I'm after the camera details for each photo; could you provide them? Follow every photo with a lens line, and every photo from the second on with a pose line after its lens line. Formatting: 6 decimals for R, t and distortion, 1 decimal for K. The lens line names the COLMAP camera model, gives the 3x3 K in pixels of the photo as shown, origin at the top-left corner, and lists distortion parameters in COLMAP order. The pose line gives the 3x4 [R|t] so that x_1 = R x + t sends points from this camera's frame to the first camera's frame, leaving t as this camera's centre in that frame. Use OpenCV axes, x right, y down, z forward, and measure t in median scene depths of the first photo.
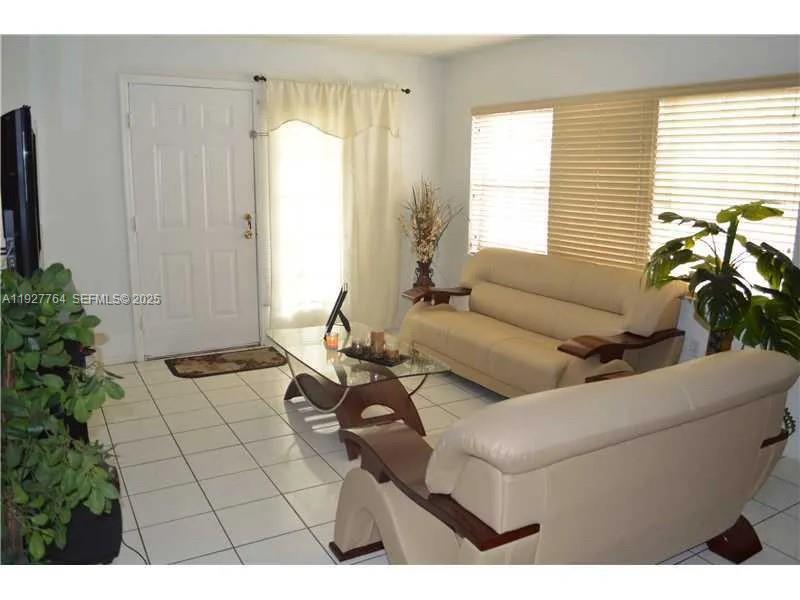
lens RADIAL K [[645.9, 0, 400.0], [0, 645.9, 300.0], [0, 0, 1]] dist [-0.068508, -0.000312]
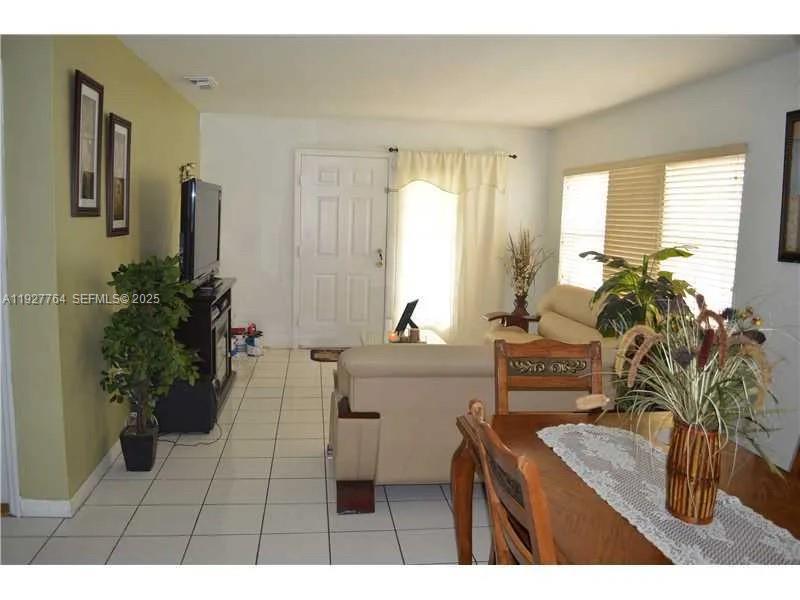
lens RADIAL K [[645.9, 0, 400.0], [0, 645.9, 300.0], [0, 0, 1]] dist [-0.068508, -0.000312]
pose [[0.924411, 0.067181, -0.375434, 0.309884], [-0.095678, 0.993735, -0.057763, 0.045976], [0.369201, 0.089317, 0.925048, -0.220633]]
